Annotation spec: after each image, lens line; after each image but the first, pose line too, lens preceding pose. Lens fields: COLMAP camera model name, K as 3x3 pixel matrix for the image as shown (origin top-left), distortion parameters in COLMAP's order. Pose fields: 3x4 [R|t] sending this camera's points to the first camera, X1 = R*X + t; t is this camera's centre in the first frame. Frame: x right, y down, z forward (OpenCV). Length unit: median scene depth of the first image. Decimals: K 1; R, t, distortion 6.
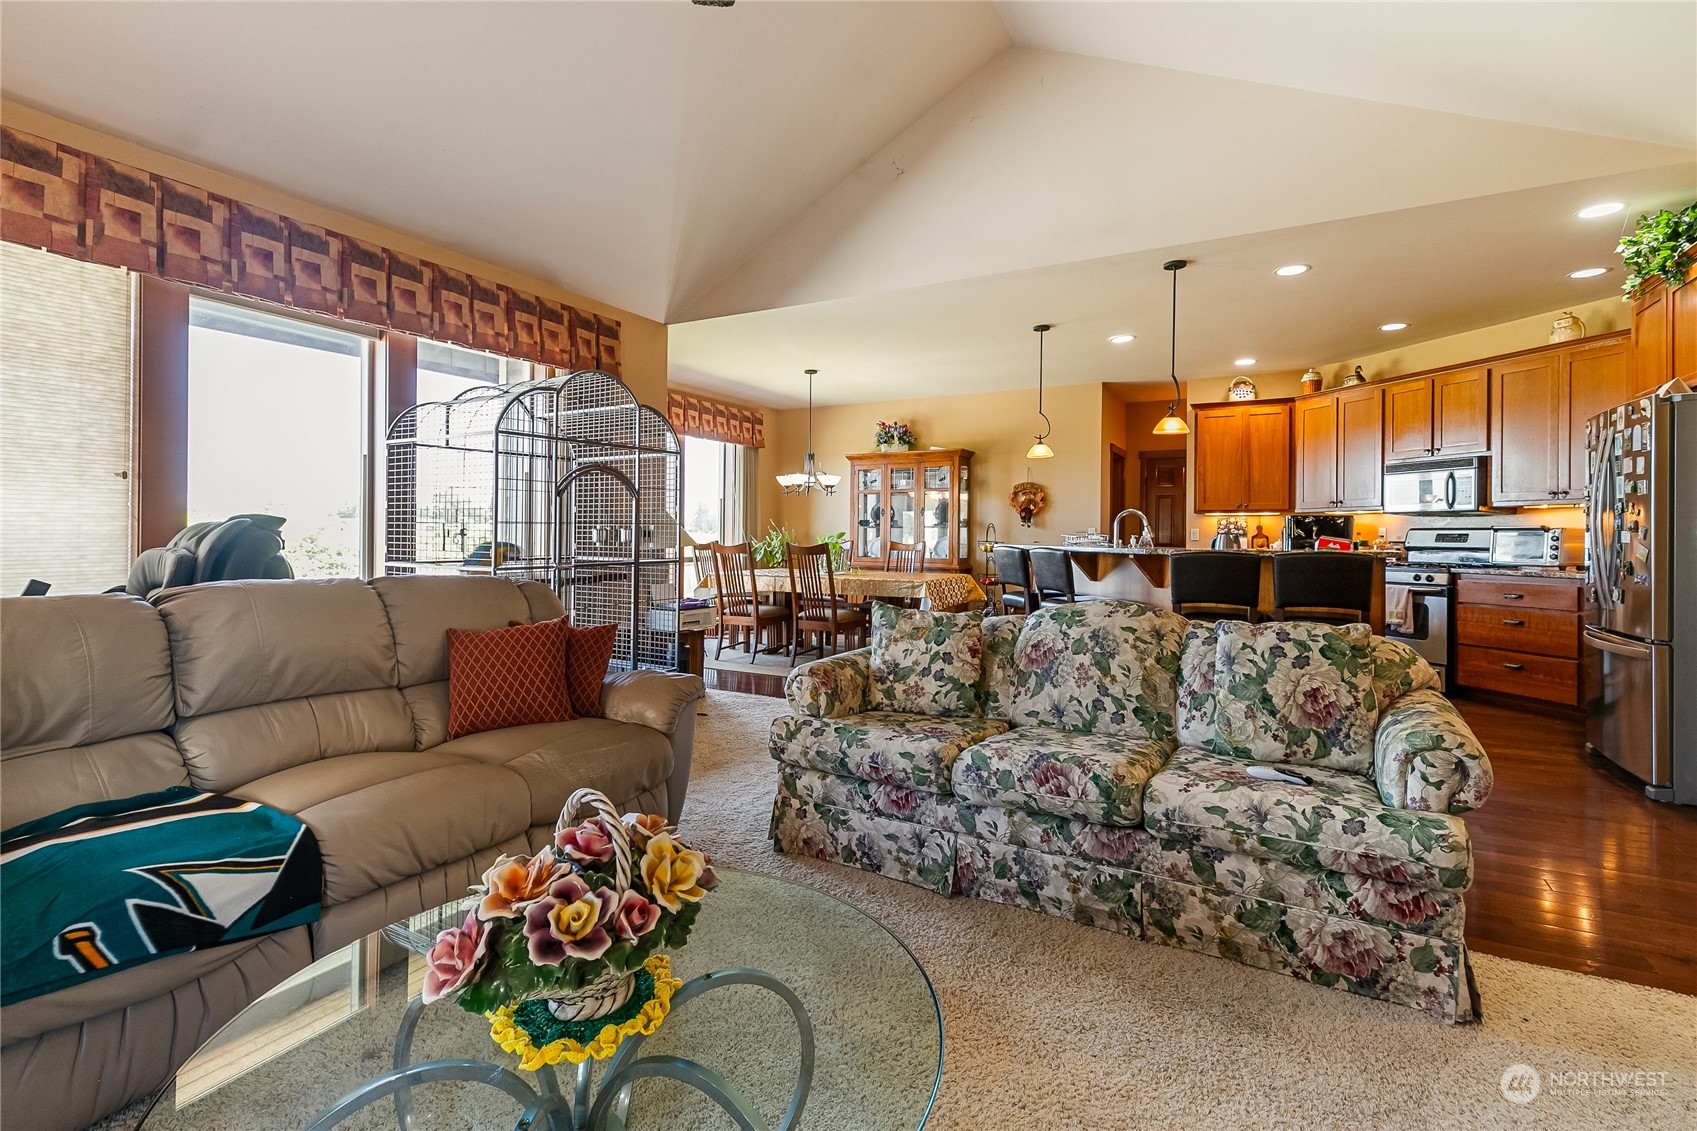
lens RADIAL K [[803.2, 0, 838.6], [0, 803.2, 536.5], [0, 0, 1]] dist [0.000566, -0.000241]
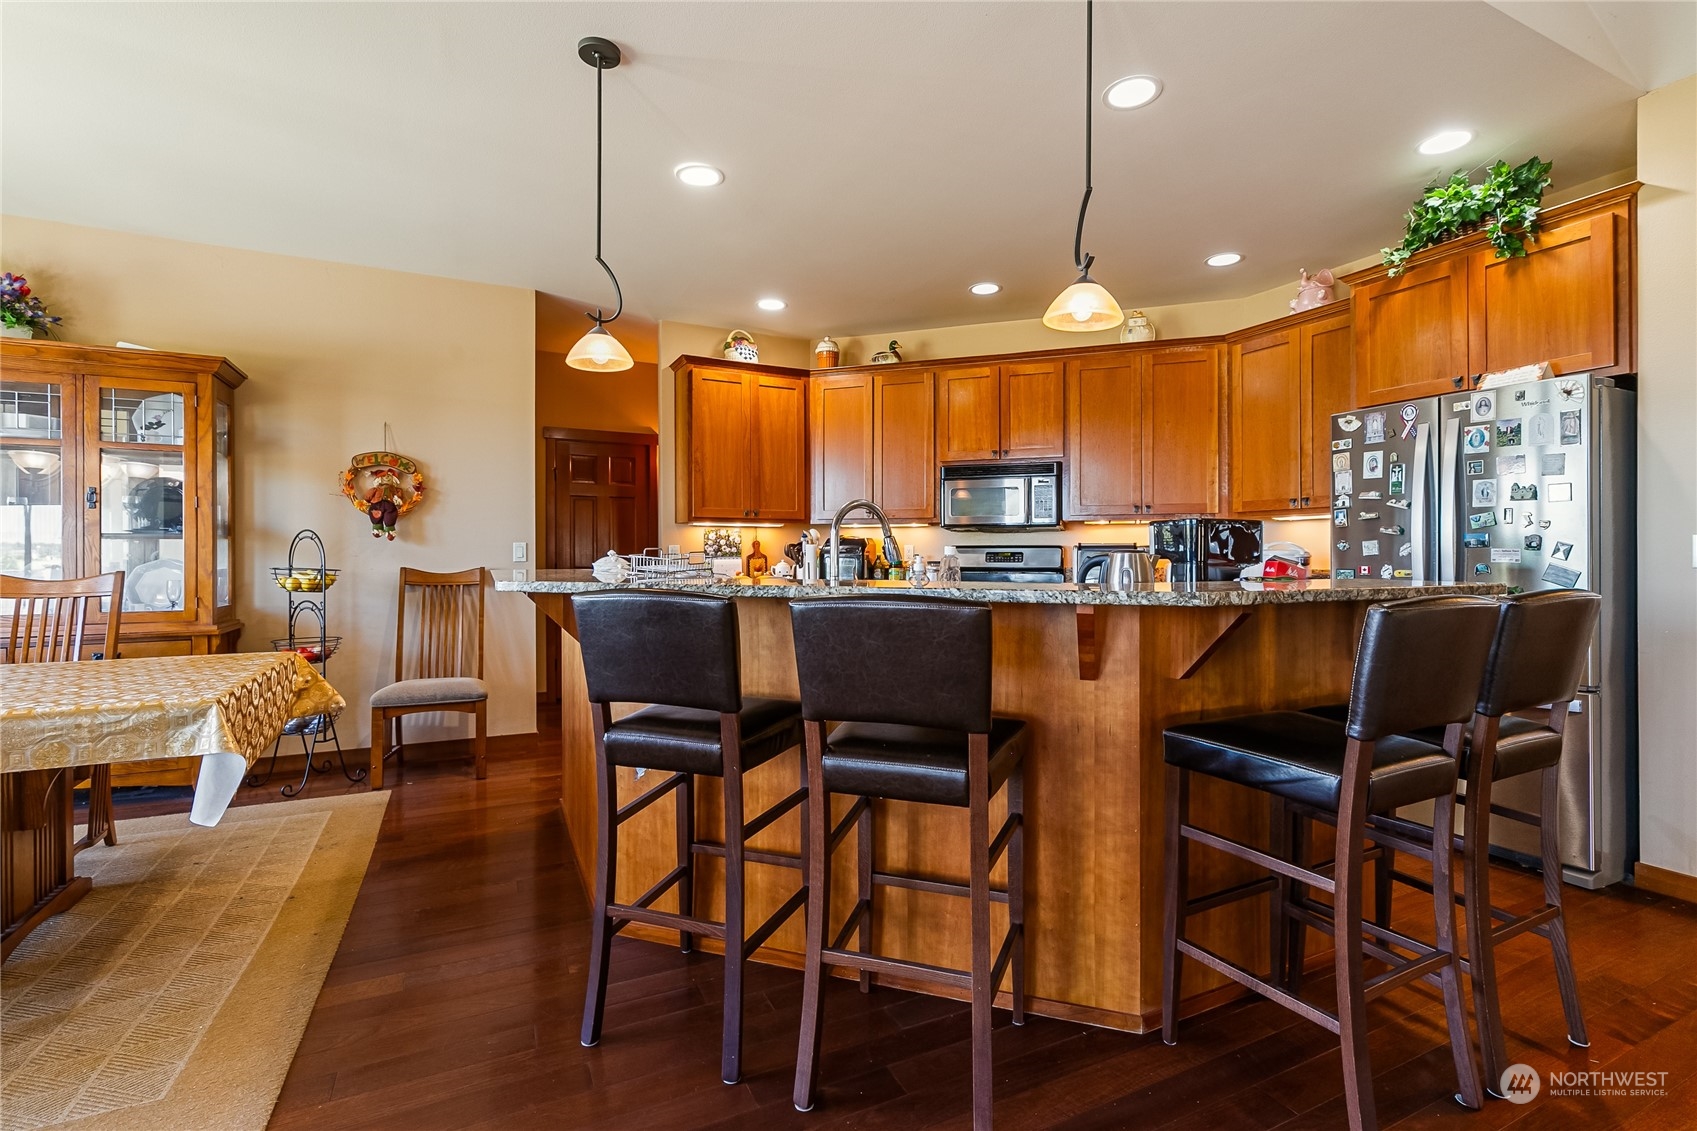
lens RADIAL K [[785.7, 0, 890.1], [0, 785.7, 562.9], [0, 0, 1]] dist [0.000647, -0.000600]
pose [[0.550527, -0.011165, 0.834742, -0.005712], [0.004376, 0.999935, 0.010489, -0.000692], [-0.834806, -0.002121, 0.550541, 0.516979]]
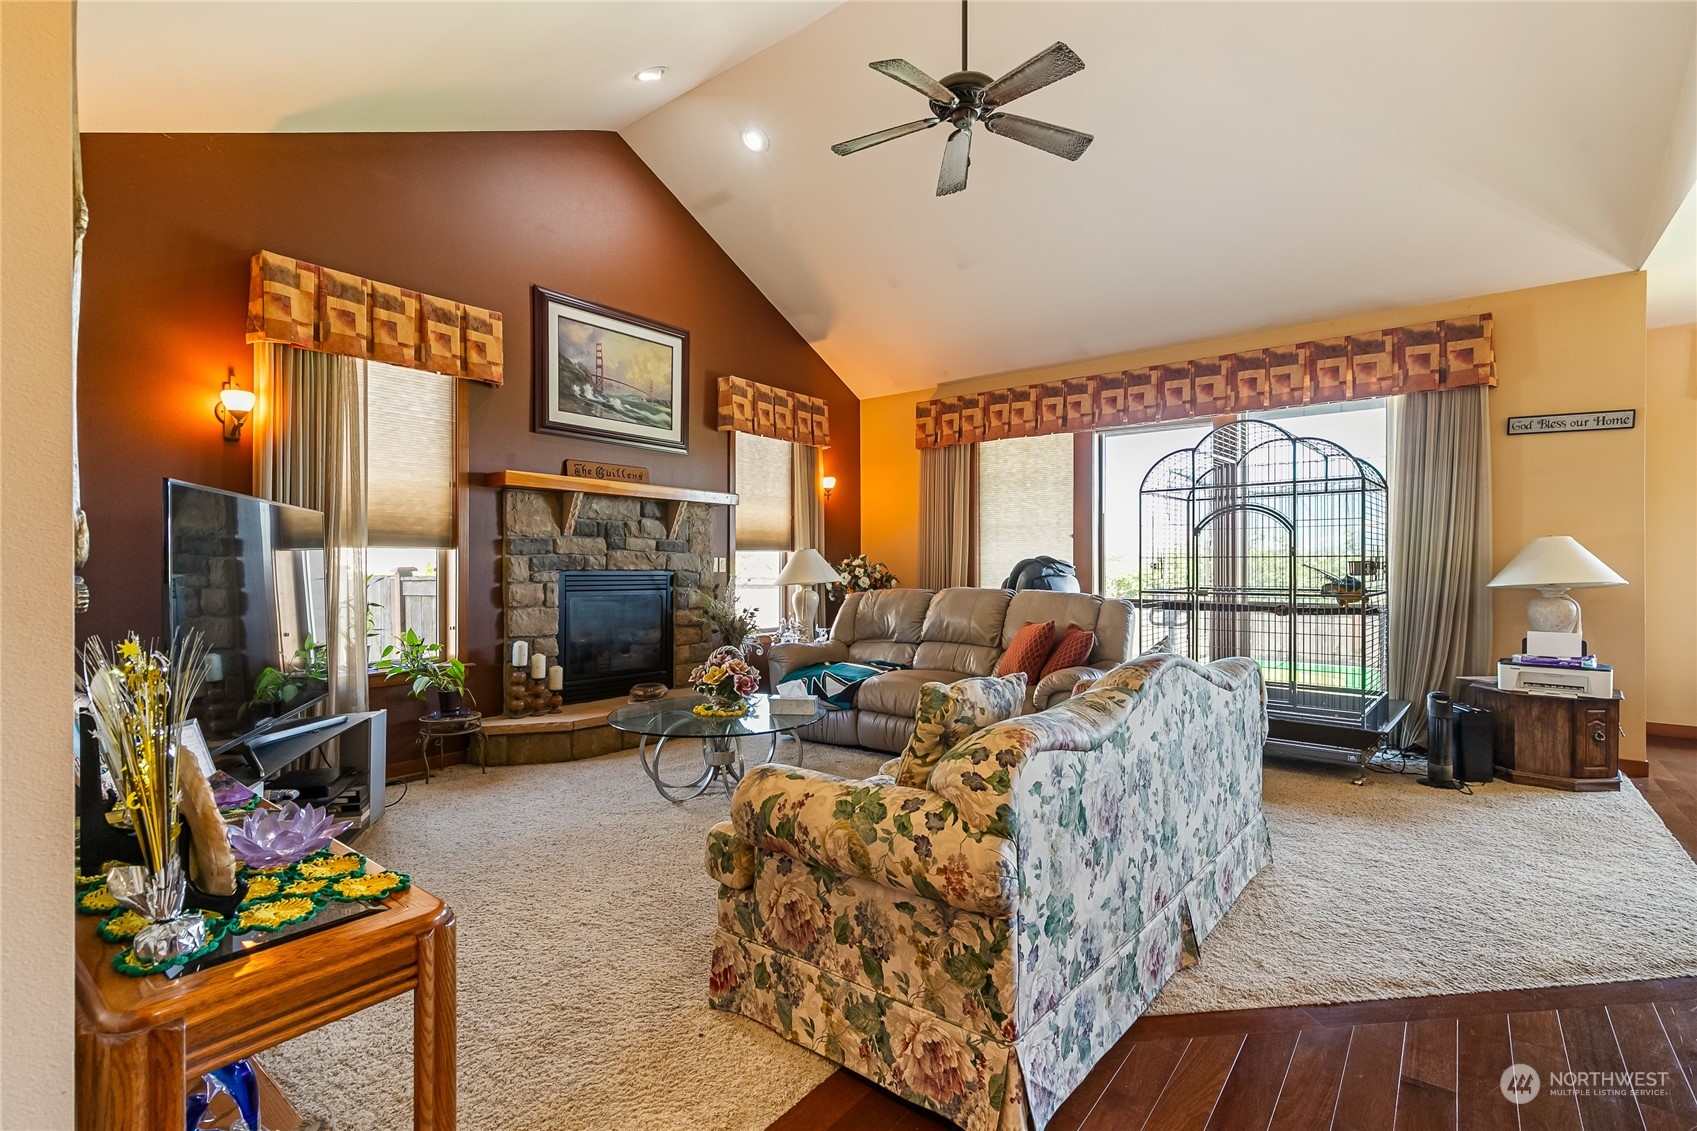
lens RADIAL K [[780.9, 0, 856.0], [0, 780.9, 581.6], [0, 0, 1]] dist [0.004713, -0.000782]
pose [[-0.159176, 0.017154, -0.987101, 0.460304], [-0.002887, 0.999837, 0.017841, -0.001889], [0.987246, 0.005690, -0.159101, 0.352082]]
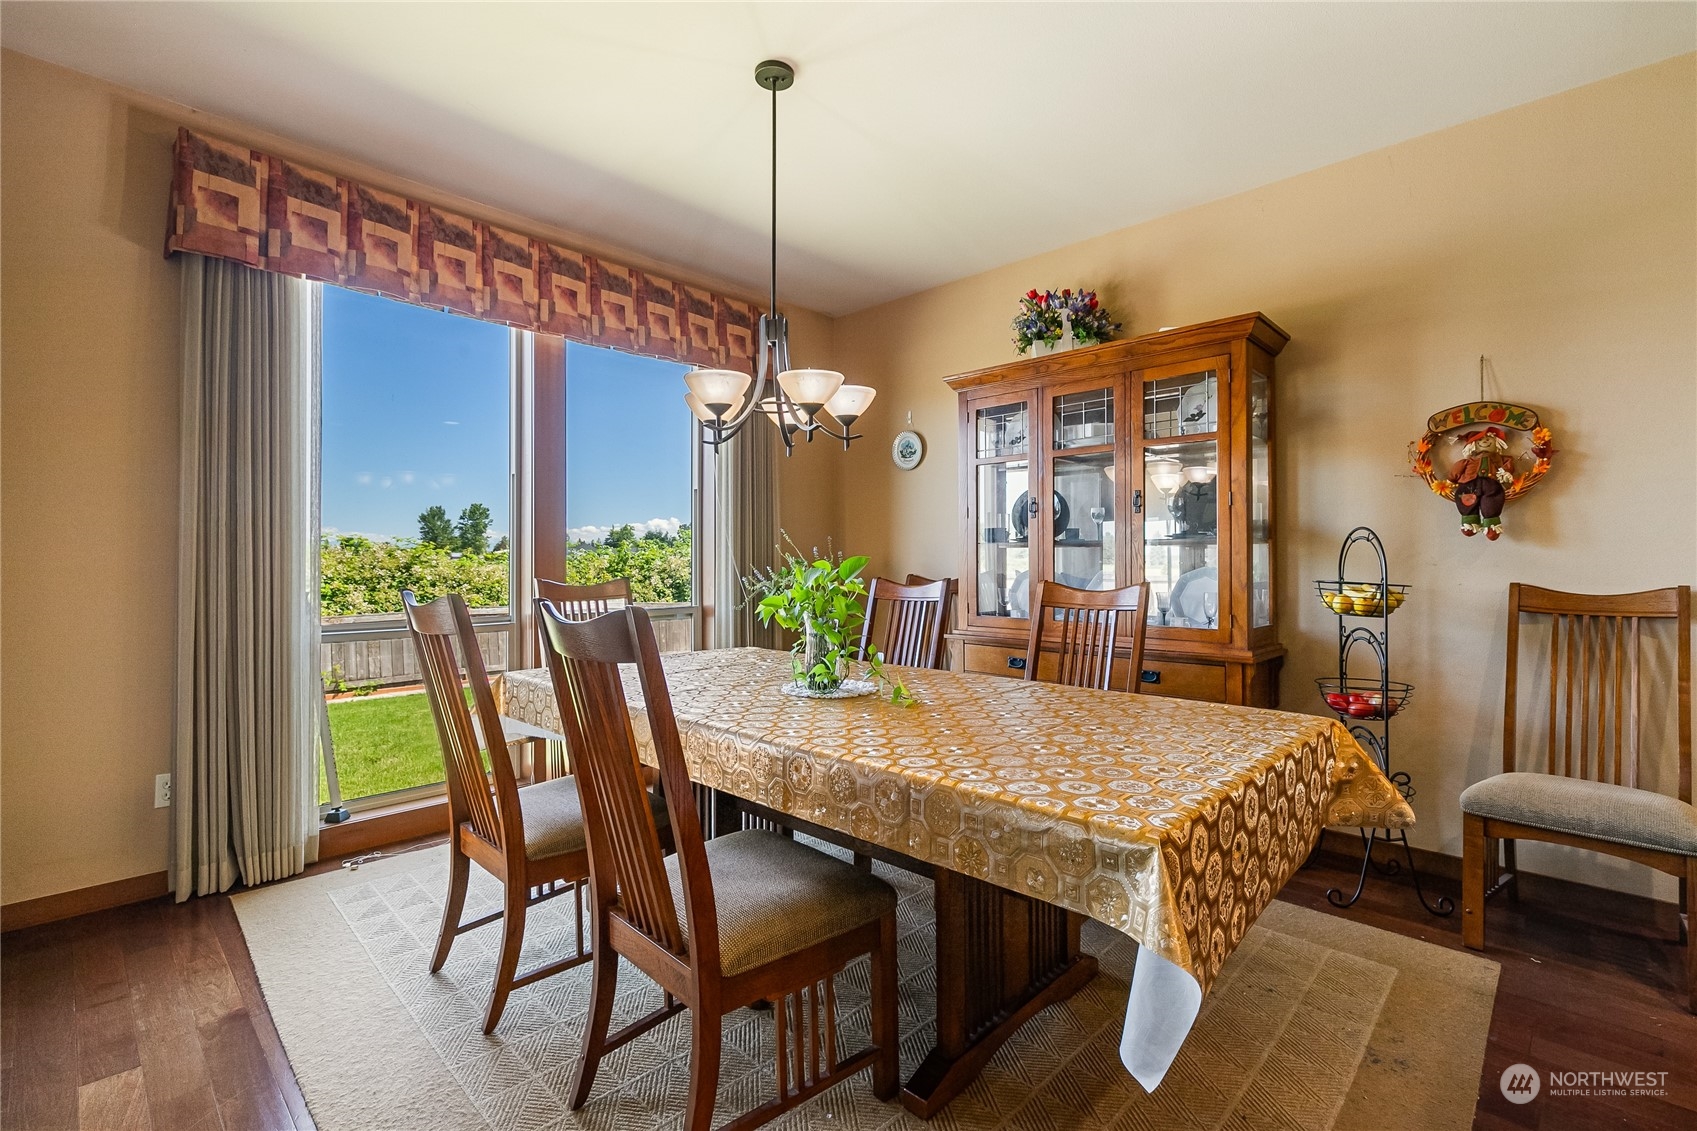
lens RADIAL K [[755.3, 0, 850.4], [0, 755.3, 548.5], [0, 0, 1]] dist [0.002787, -0.000063]
pose [[0.964169, -0.007522, -0.265183, 0.078645], [0.002328, 0.999799, -0.019896, -0.002576], [0.265279, 0.018566, 0.963993, 0.719903]]
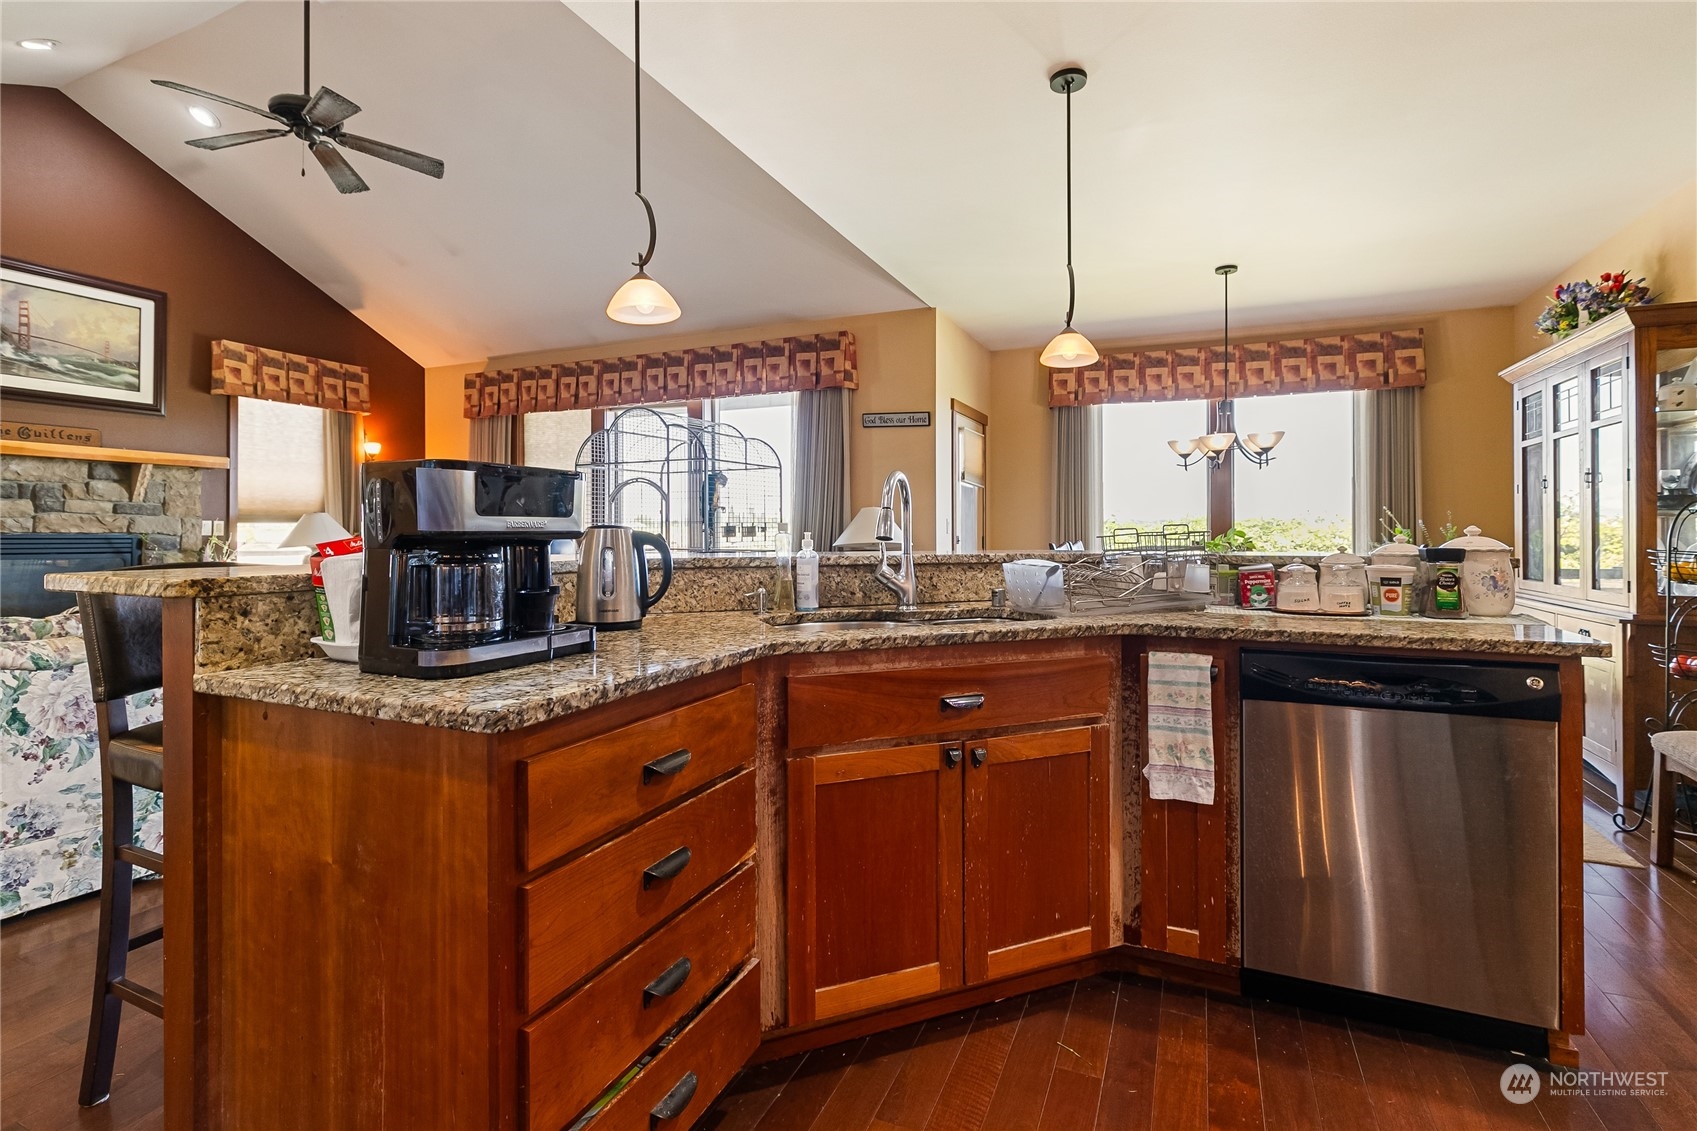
lens RADIAL K [[786.6, 0, 861.0], [0, 786.6, 532.3], [0, 0, 1]] dist [-0.002994, 0.000050]
pose [[0.089716, -0.001246, -0.995967, 0.549645], [-0.003608, 0.999992, -0.001576, -0.001199], [0.995961, 0.003734, 0.089711, 0.676033]]
